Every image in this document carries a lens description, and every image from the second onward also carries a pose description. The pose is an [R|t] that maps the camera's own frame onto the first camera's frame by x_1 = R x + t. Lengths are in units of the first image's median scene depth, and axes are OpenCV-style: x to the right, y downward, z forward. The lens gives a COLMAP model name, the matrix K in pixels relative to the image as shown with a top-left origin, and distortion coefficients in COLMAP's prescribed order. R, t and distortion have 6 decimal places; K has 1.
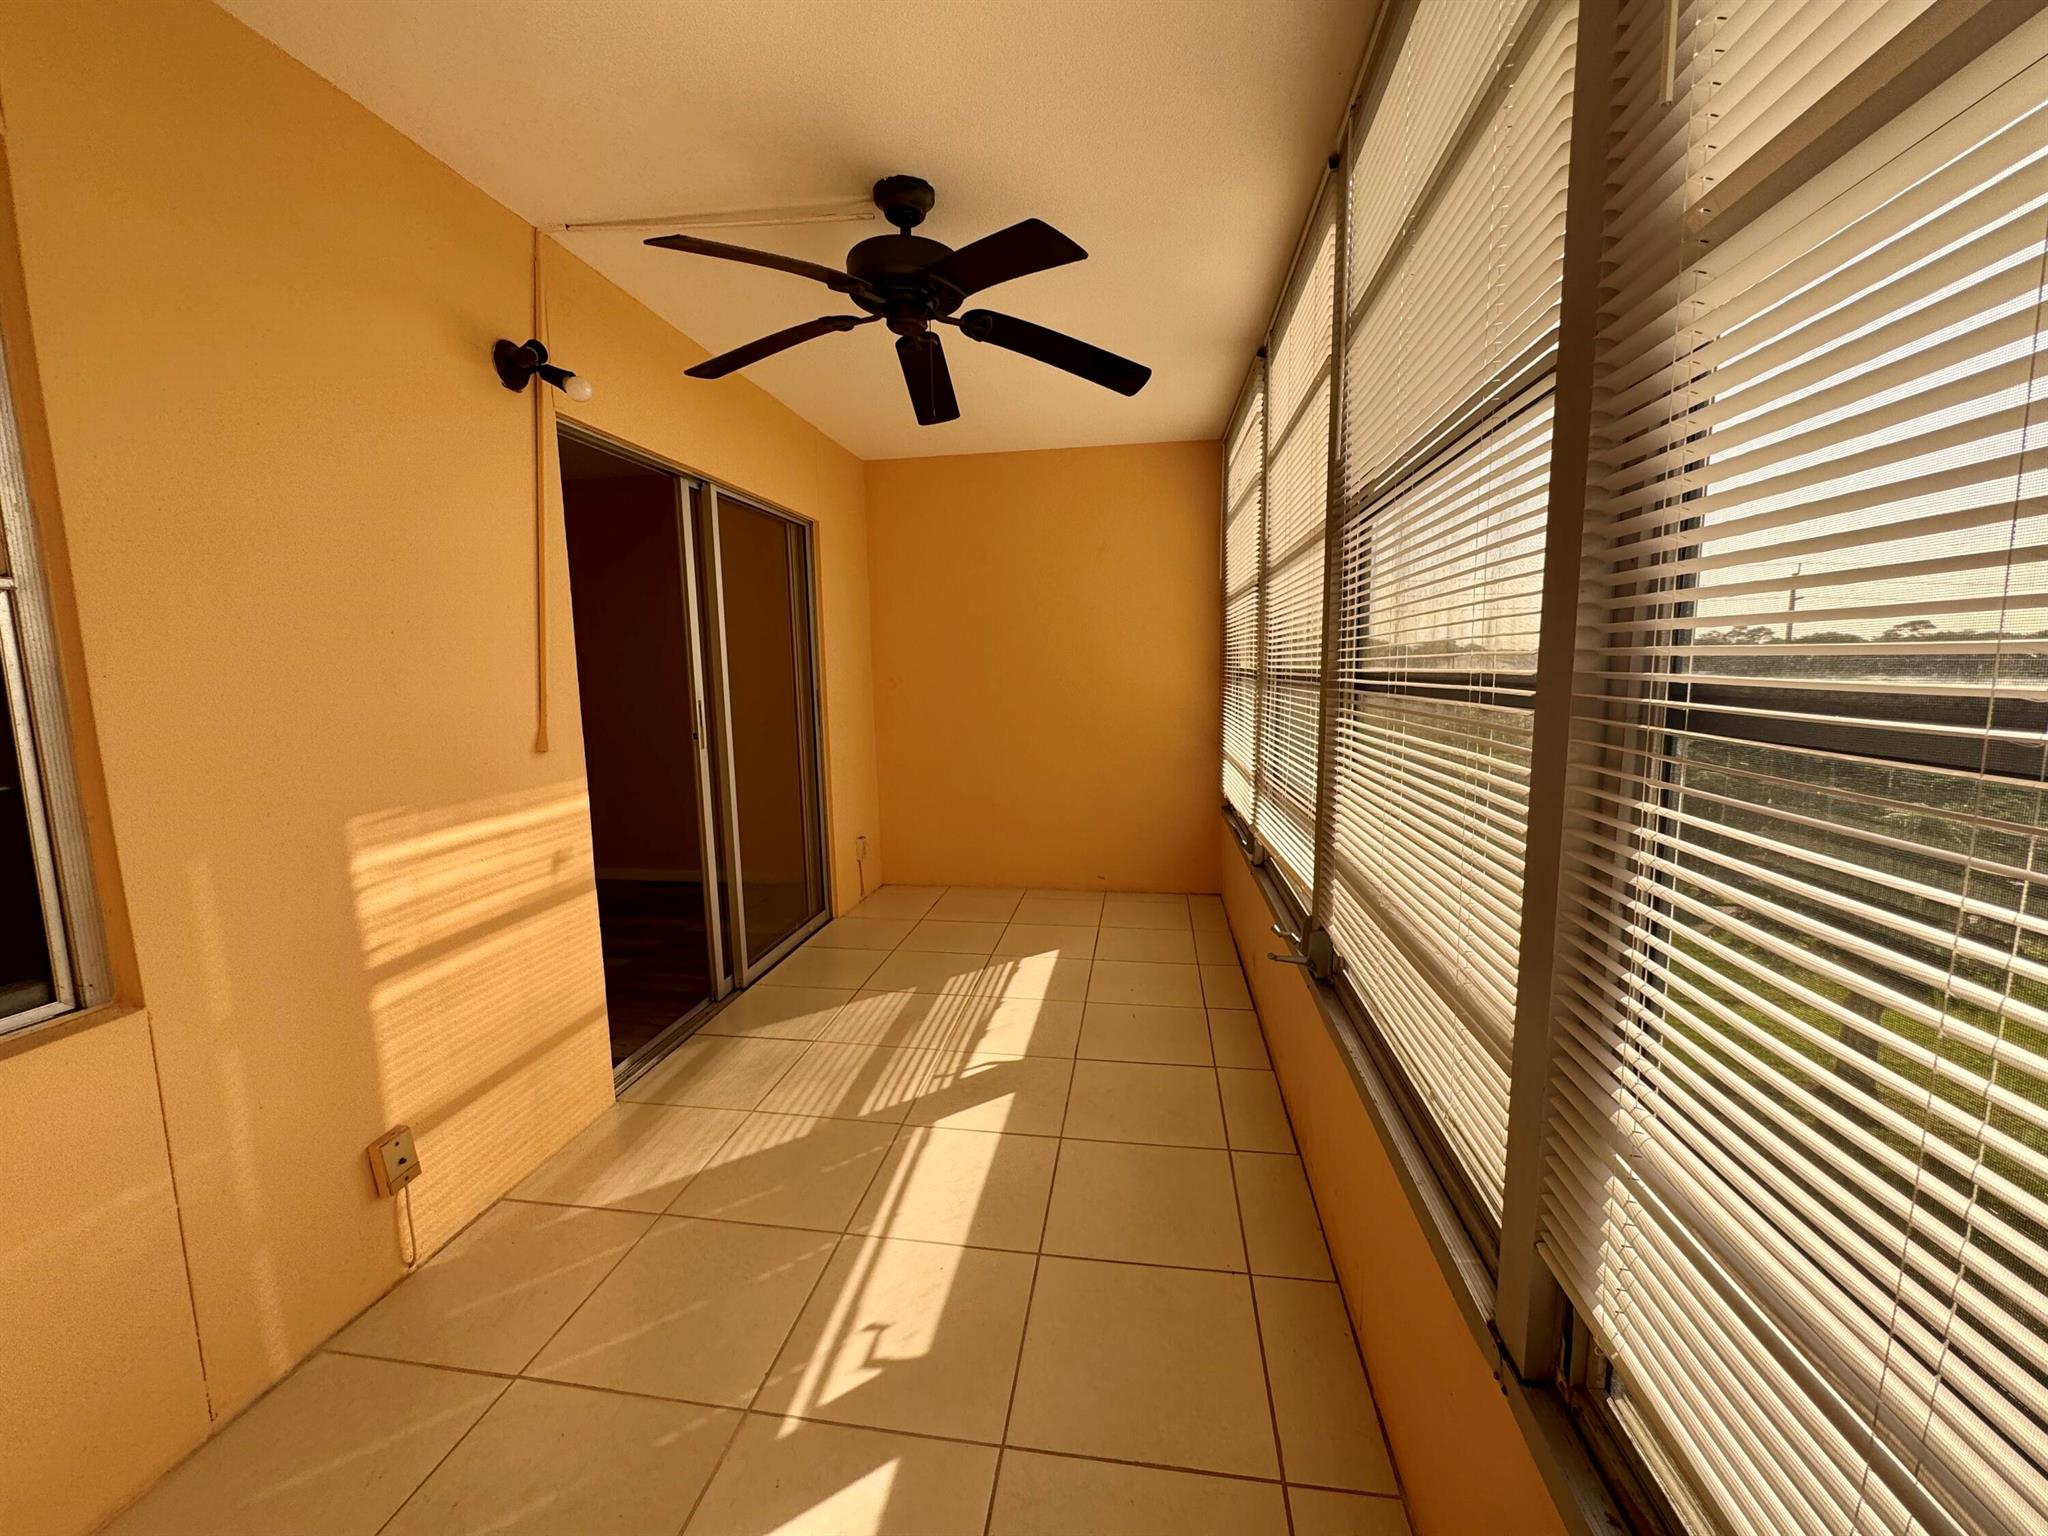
lens RADIAL K [[814.3, 0, 1025.8], [0, 814.3, 767.4], [0, 0, 1]] dist [-0.003416, 0.000100]
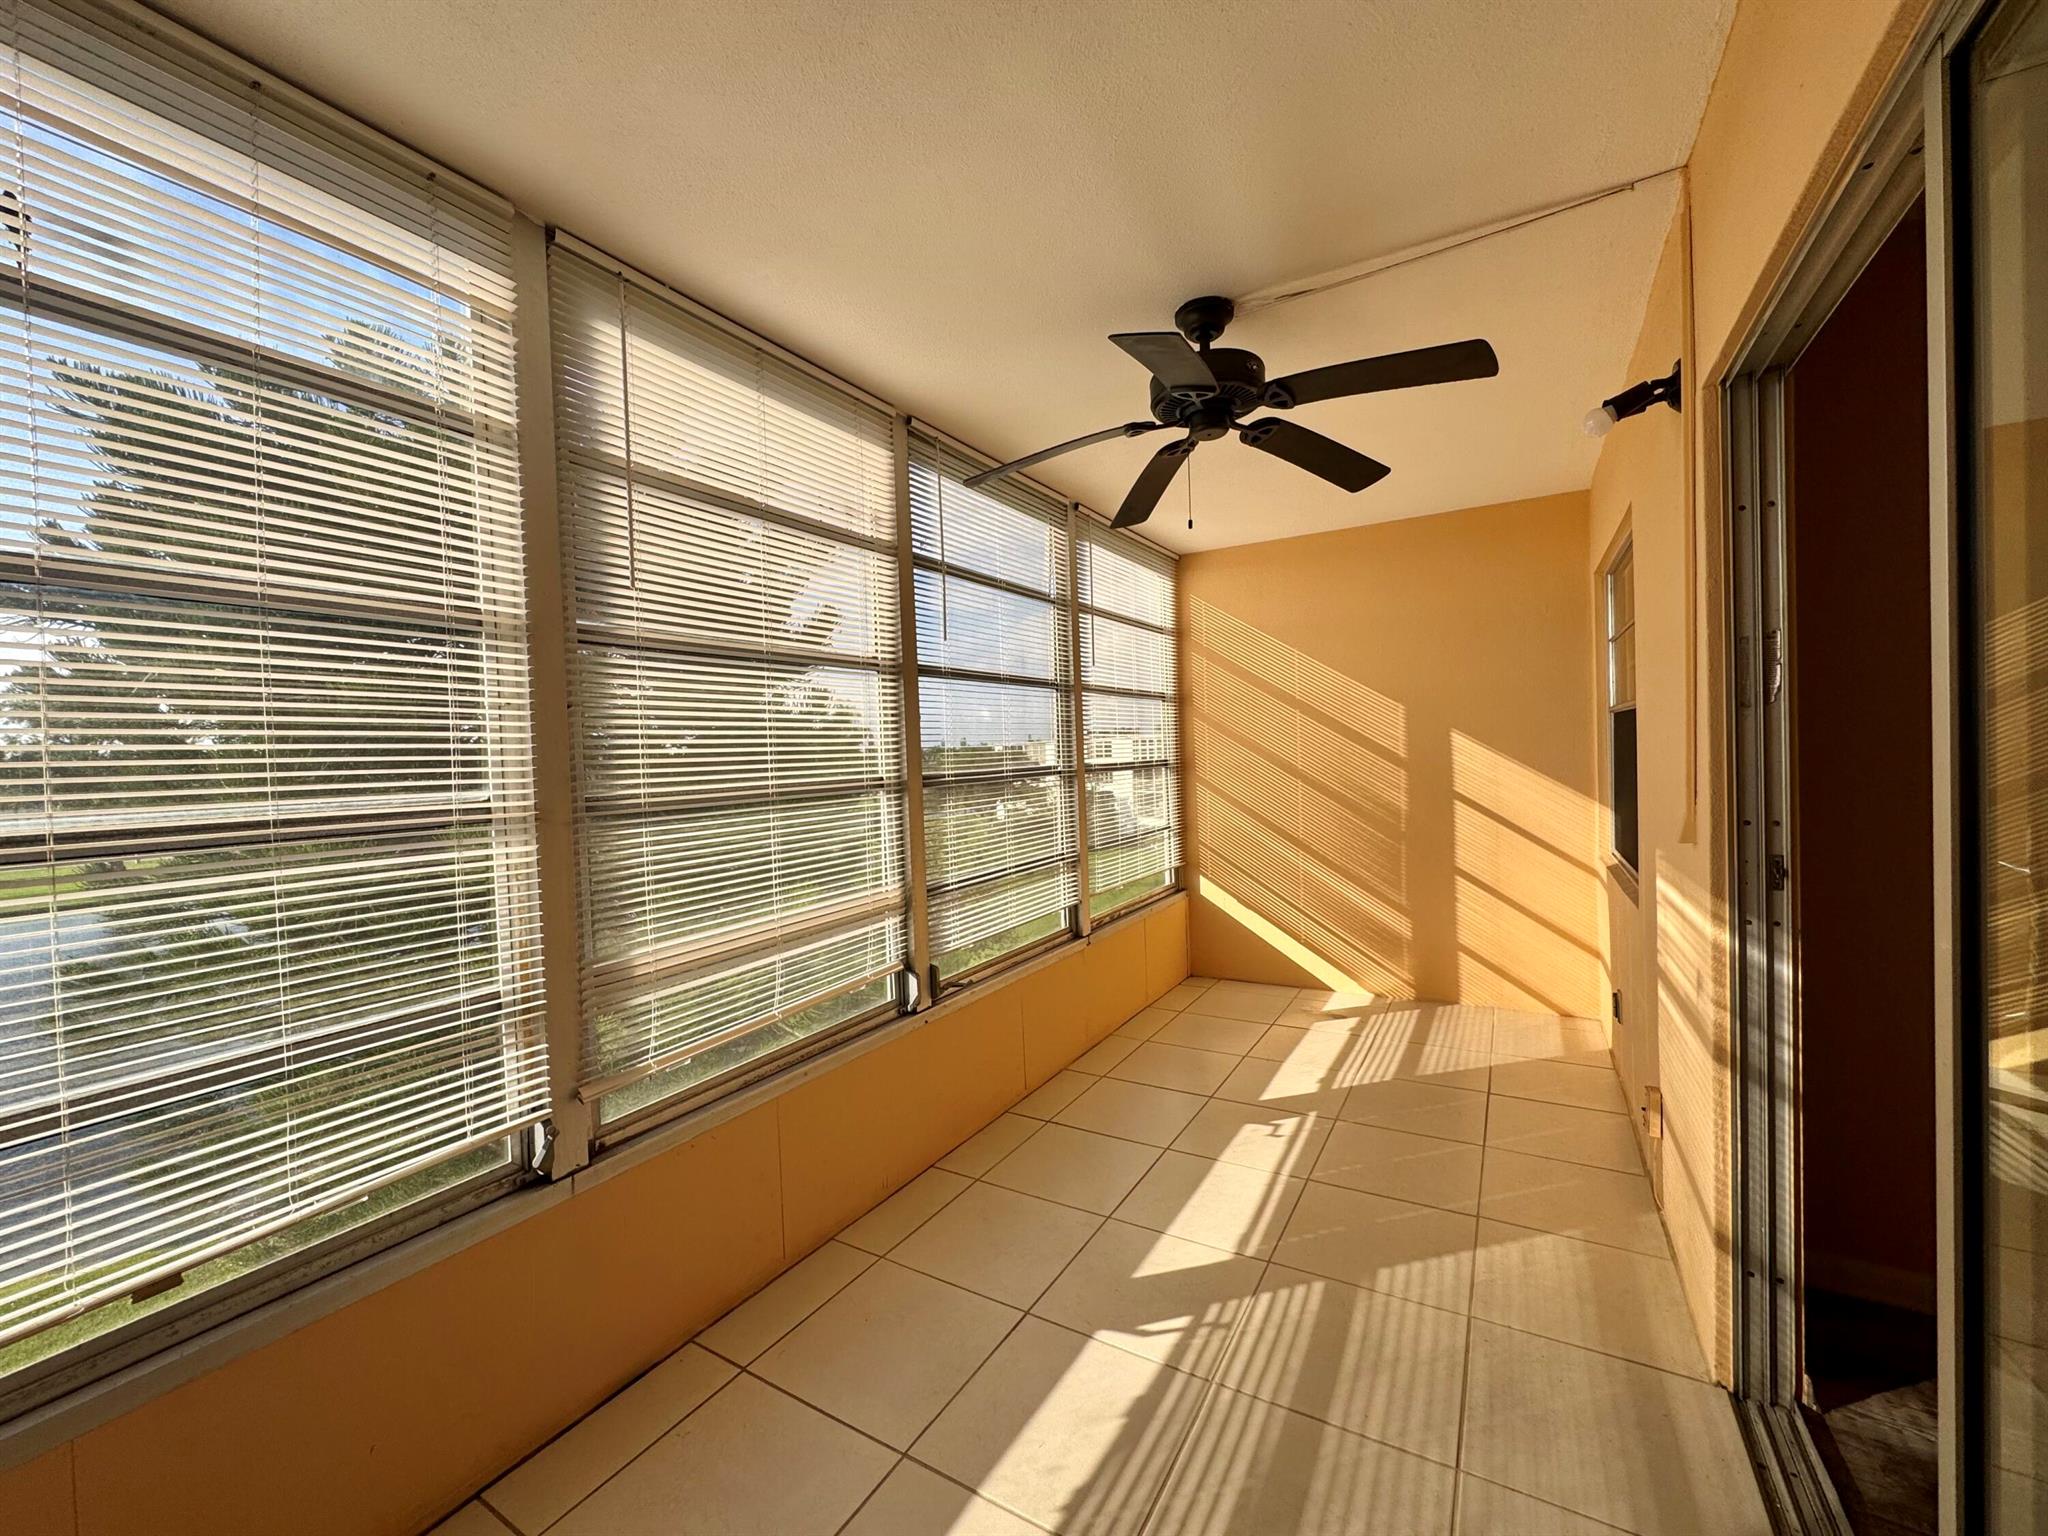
lens RADIAL K [[814.3, 0, 1025.8], [0, 814.3, 767.4], [0, 0, 1]] dist [-0.003416, 0.000100]
pose [[-0.922897, 0.042141, 0.382733, -0.259572], [0.097479, 0.987183, 0.126361, -0.230209], [-0.372503, 0.153927, -0.915176, 1.767165]]
